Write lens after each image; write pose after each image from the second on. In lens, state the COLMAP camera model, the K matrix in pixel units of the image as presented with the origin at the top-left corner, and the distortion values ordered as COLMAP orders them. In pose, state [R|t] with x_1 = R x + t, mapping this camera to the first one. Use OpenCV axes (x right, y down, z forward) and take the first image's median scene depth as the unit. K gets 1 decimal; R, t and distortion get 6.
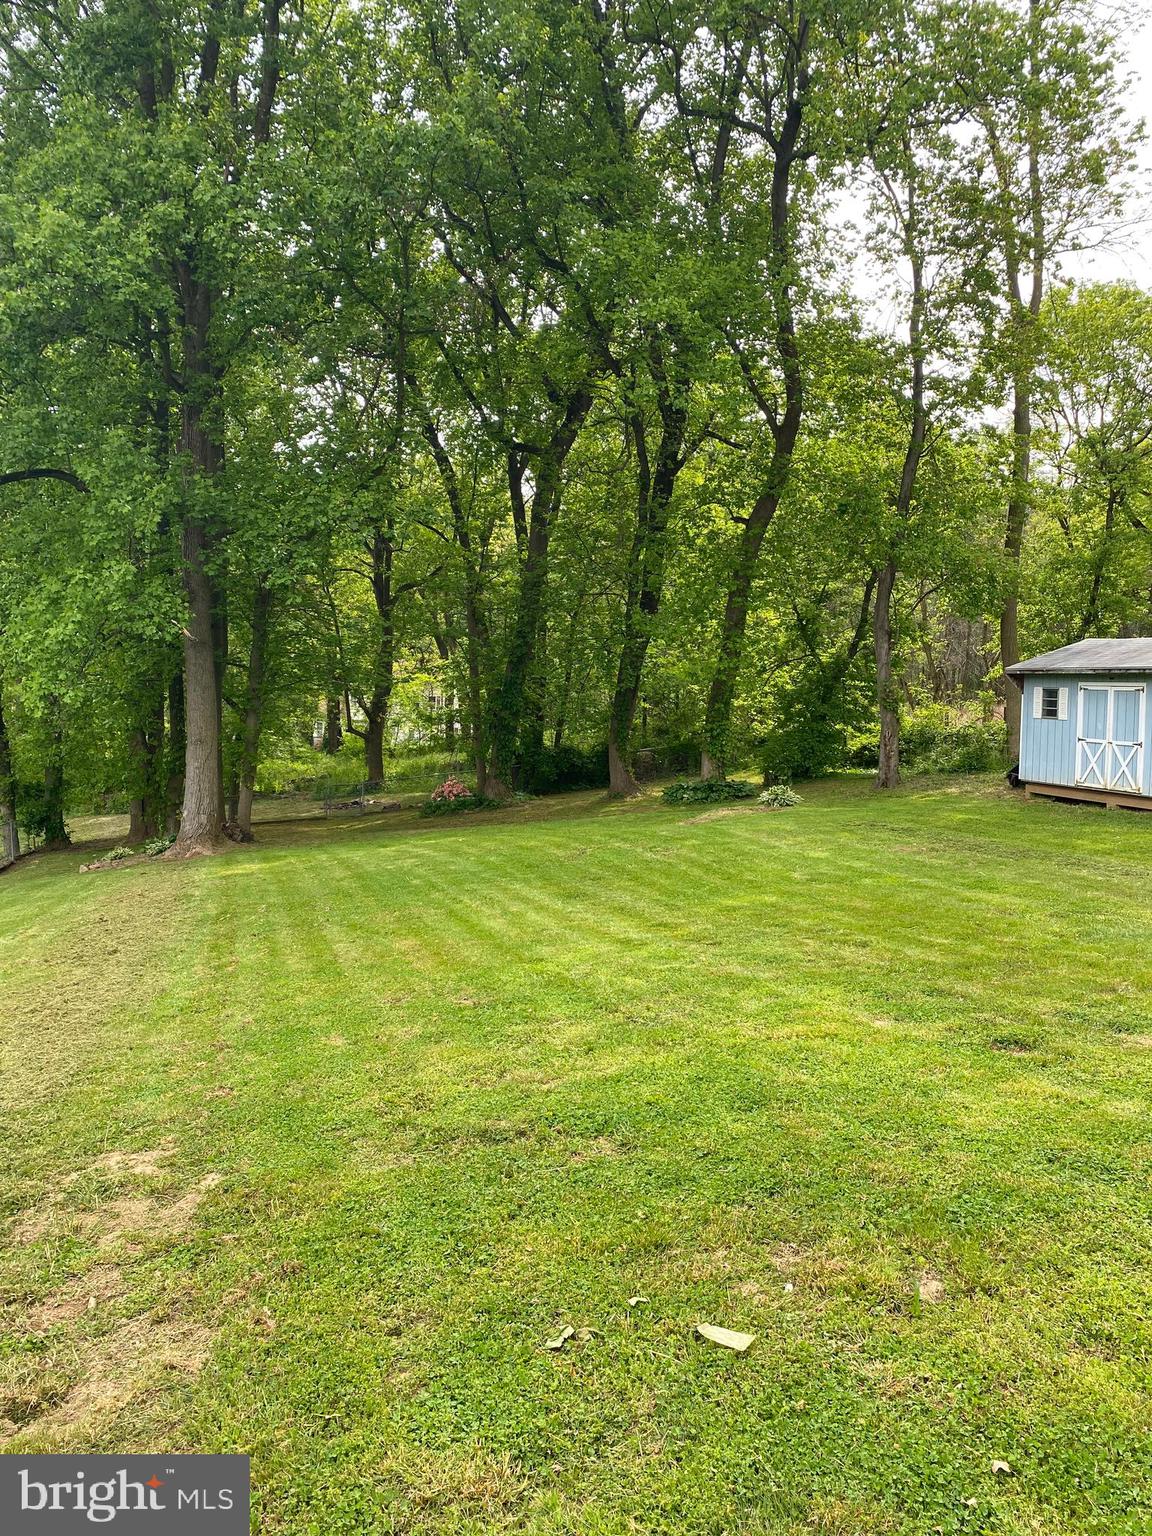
lens RADIAL K [[1179.4, 0, 584.1], [0, 1179.4, 768.0], [0, 0, 1]] dist [0.044033, -0.030671]
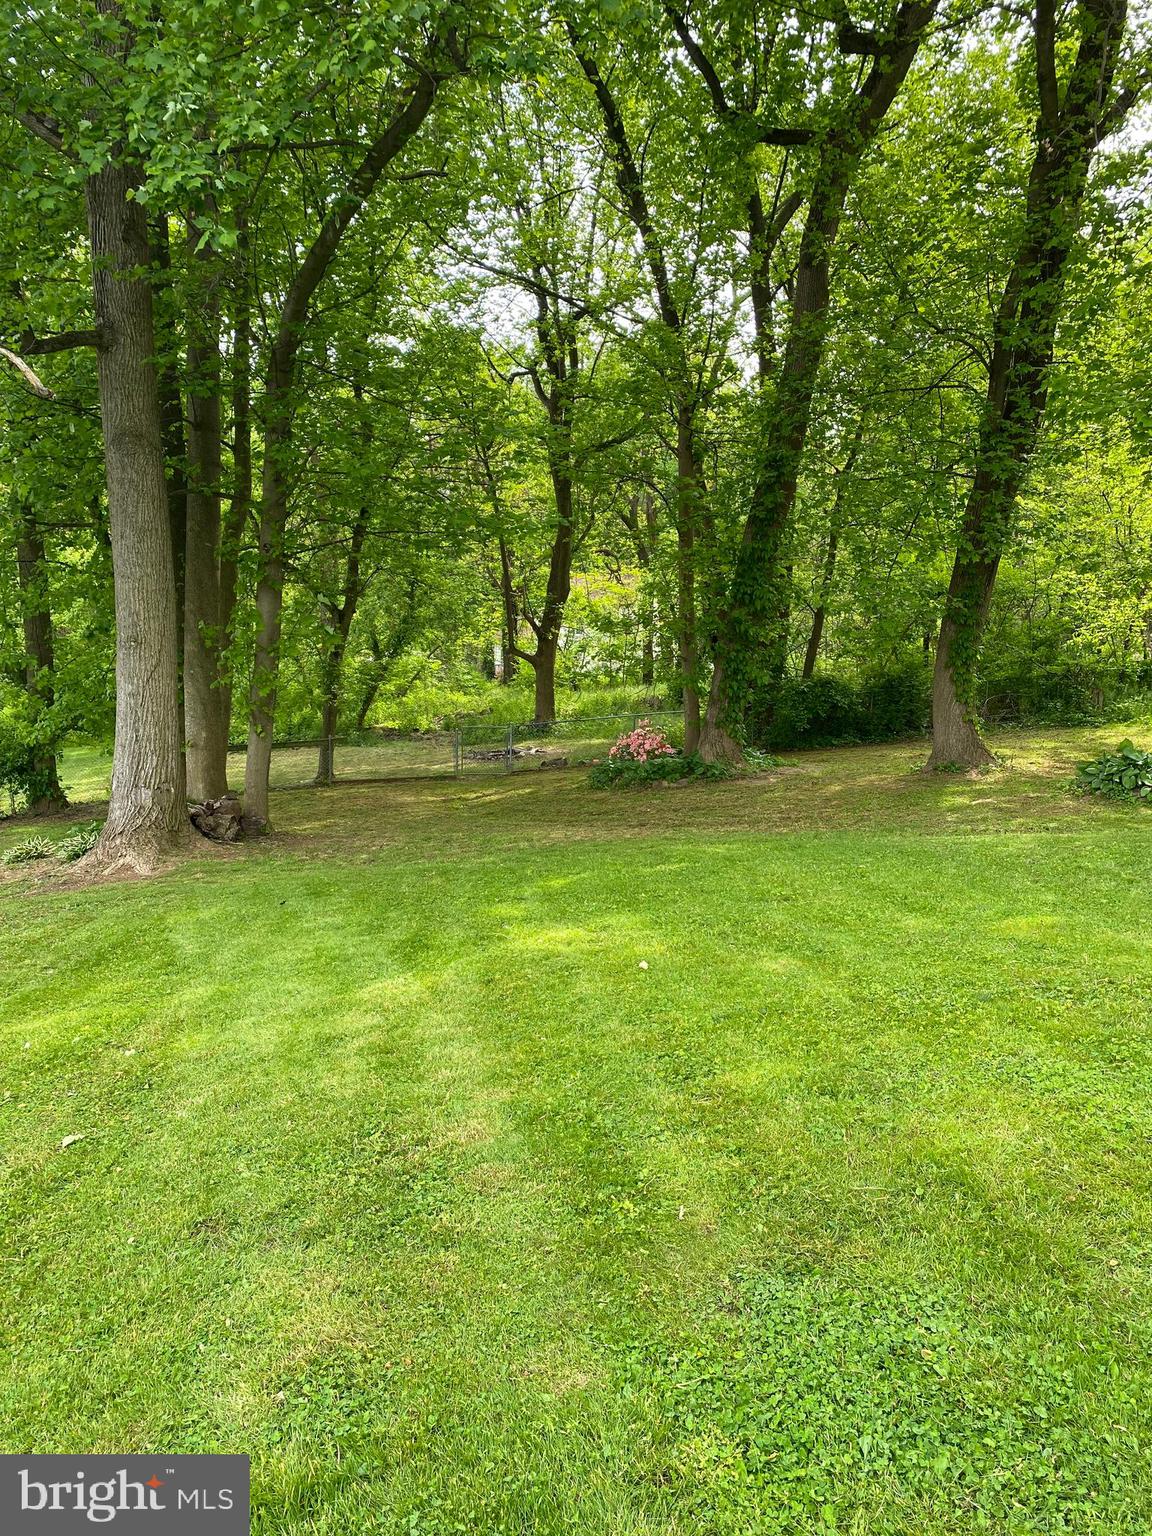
lens RADIAL K [[1179.4, 0, 570.1], [0, 1179.4, 769.2], [0, 0, 1]] dist [0.044033, -0.030671]
pose [[0.983001, 0.035102, -0.180215, -0.030566], [-0.025120, 0.998037, 0.057372, -0.001430], [0.181875, -0.051870, 0.981953, 0.311451]]
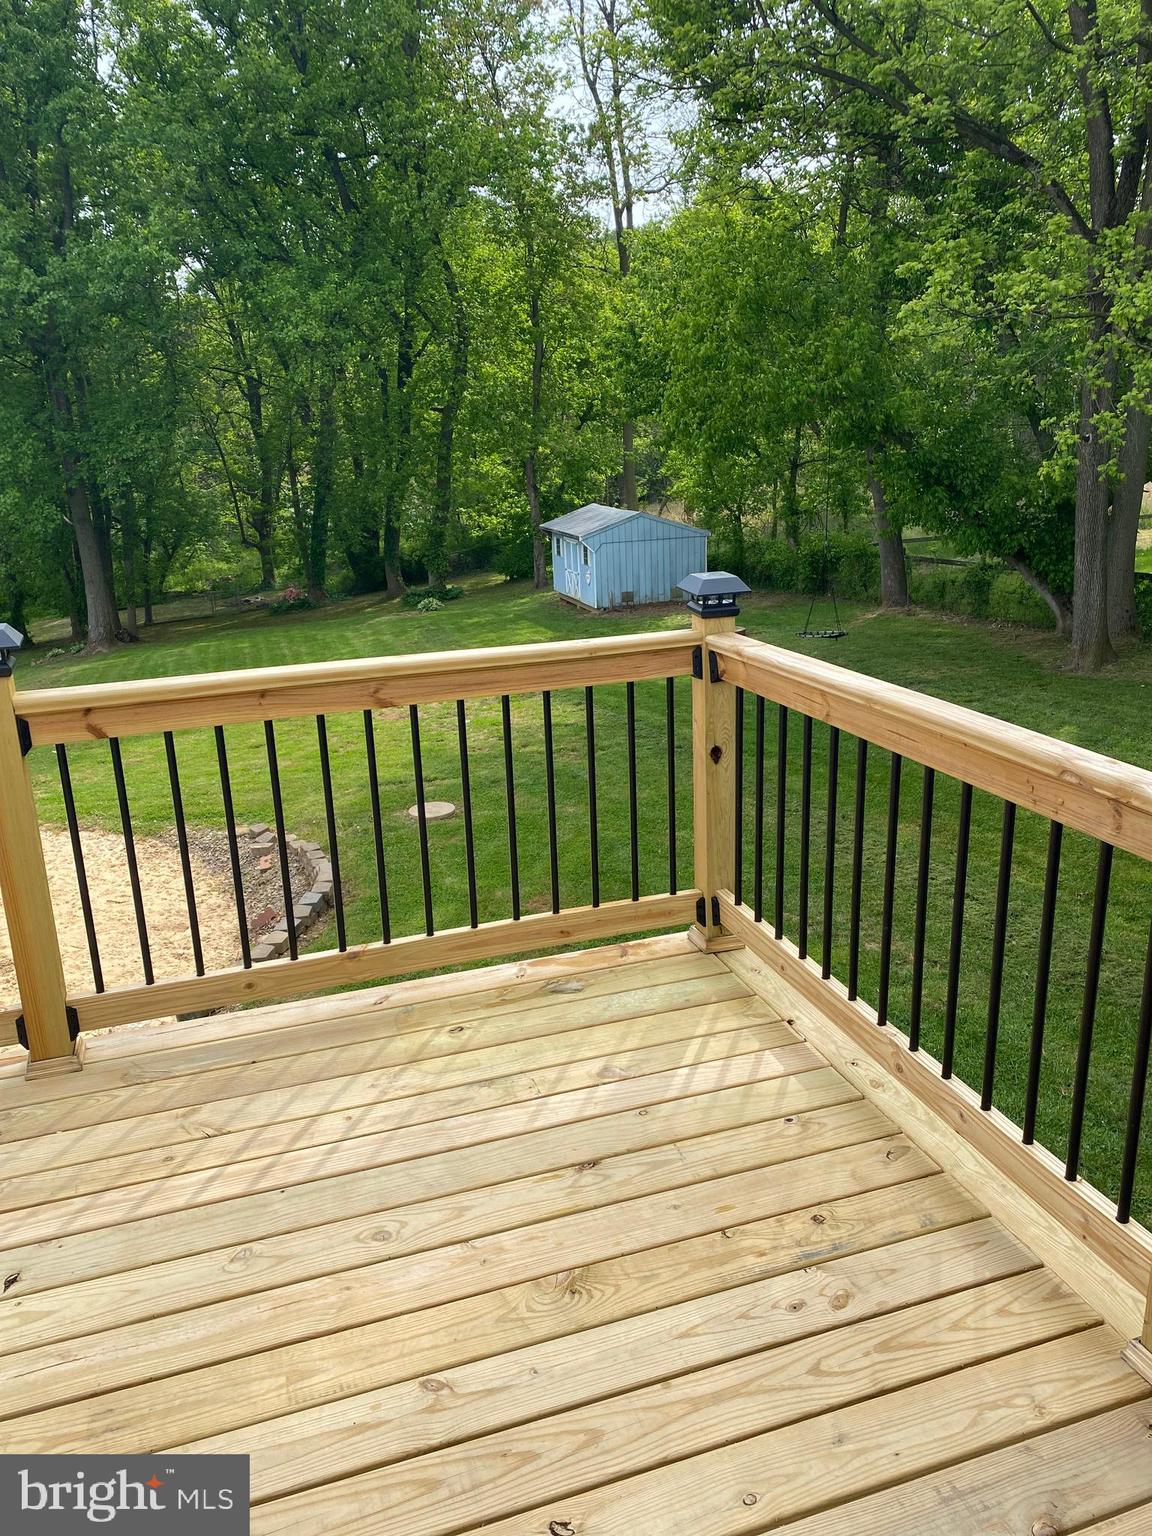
lens RADIAL K [[1179.4, 0, 574.4], [0, 1179.4, 775.7], [0, 0, 1]] dist [0.044033, -0.030671]
pose [[0.998667, -0.043987, -0.027014, 0.210545], [0.048699, 0.976381, 0.210495, -0.042388], [0.017117, -0.211530, 0.977222, -0.362225]]
